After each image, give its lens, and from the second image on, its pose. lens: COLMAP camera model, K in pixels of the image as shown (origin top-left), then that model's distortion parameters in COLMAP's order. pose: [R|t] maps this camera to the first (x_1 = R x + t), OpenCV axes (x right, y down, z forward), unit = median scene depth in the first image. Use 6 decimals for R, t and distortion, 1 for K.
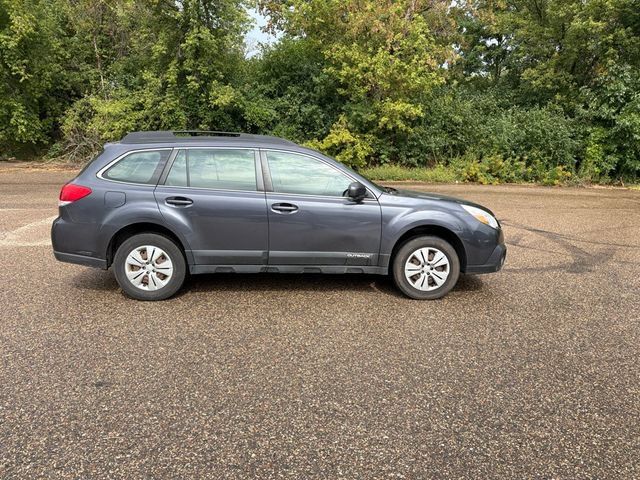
lens RADIAL K [[444.9, 0, 321.7], [0, 444.9, 243.9], [0, 0, 1]] dist [0.050588, -0.066402]
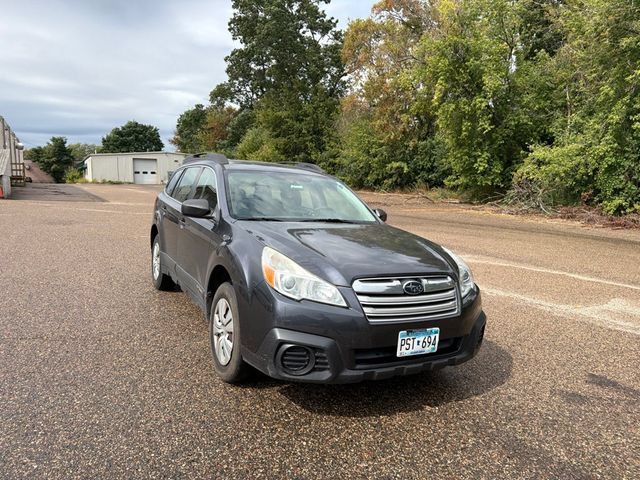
lens RADIAL K [[444.9, 0, 321.9], [0, 444.9, 243.8], [0, 0, 1]] dist [0.050588, -0.066402]
pose [[0.453043, 0.126471, -0.882472, 0.886345], [-0.228602, 0.973269, 0.022124, -0.122084], [0.861680, 0.191712, 0.469844, 0.776196]]
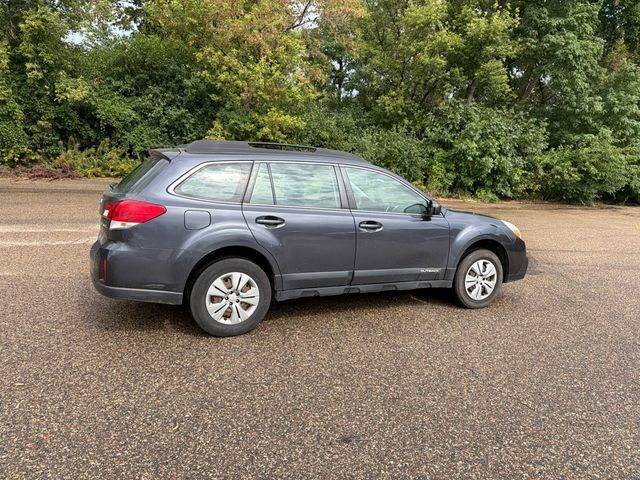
lens RADIAL K [[444.9, 0, 322.5], [0, 444.9, 242.7], [0, 0, 1]] dist [0.050588, -0.066402]
pose [[0.923718, -0.029546, 0.381933, -0.531734], [0.037321, 0.999219, -0.012962, -0.033924], [-0.381251, 0.026227, 0.924099, 0.133600]]
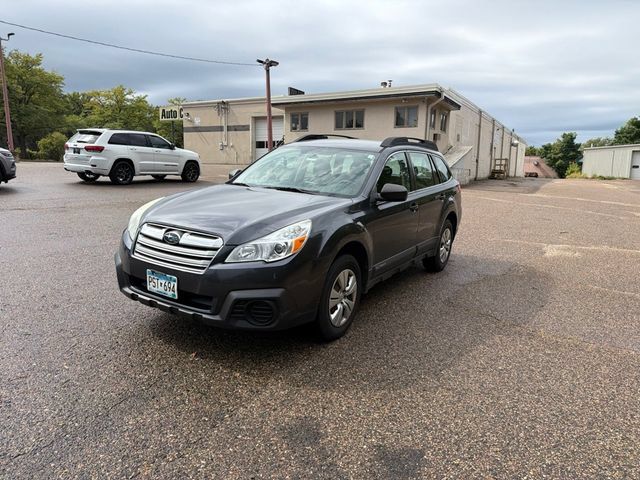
lens RADIAL K [[444.9, 0, 324.6], [0, 444.9, 241.7], [0, 0, 1]] dist [0.050588, -0.066402]
pose [[-0.540196, 0.122104, -0.832633, 0.862711], [-0.223128, 0.933224, 0.281616, -0.314417], [0.811420, 0.337912, -0.476879, 1.678042]]
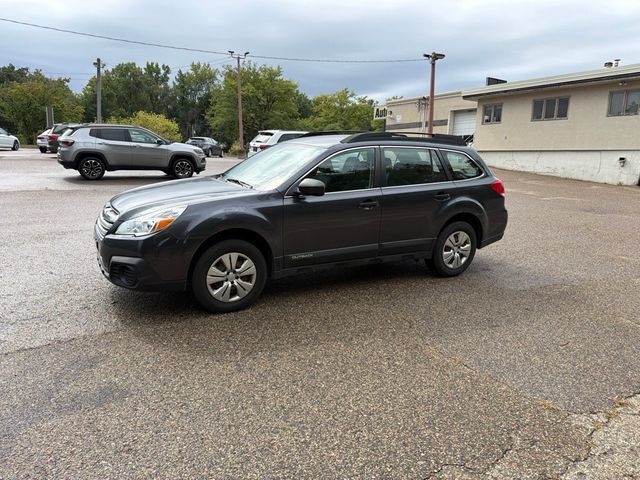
lens RADIAL K [[444.9, 0, 316.2], [0, 444.9, 246.1], [0, 0, 1]] dist [0.050588, -0.066402]
pose [[-0.880167, 0.064041, -0.470324, 0.480278], [-0.142276, 0.909703, 0.390125, -0.432687], [0.452839, 0.410291, -0.791579, 2.105883]]
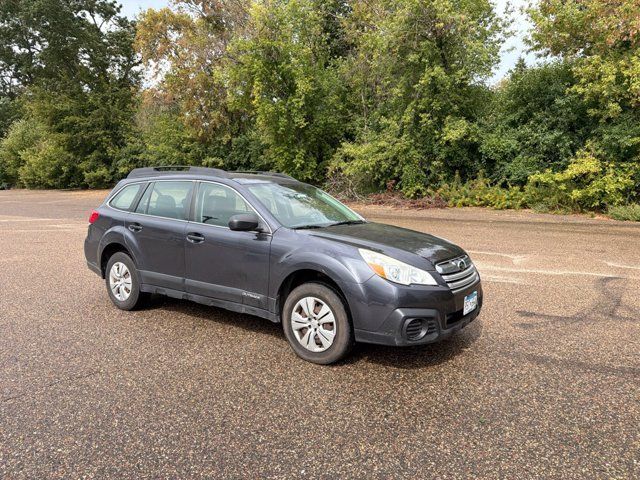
lens RADIAL K [[444.9, 0, 321.4], [0, 444.9, 244.4], [0, 0, 1]] dist [0.050588, -0.066402]
pose [[0.794175, 0.068598, -0.603805, 0.718485], [-0.115647, 0.992511, -0.039350, -0.055711], [0.596583, 0.101079, 0.796160, 0.350808]]
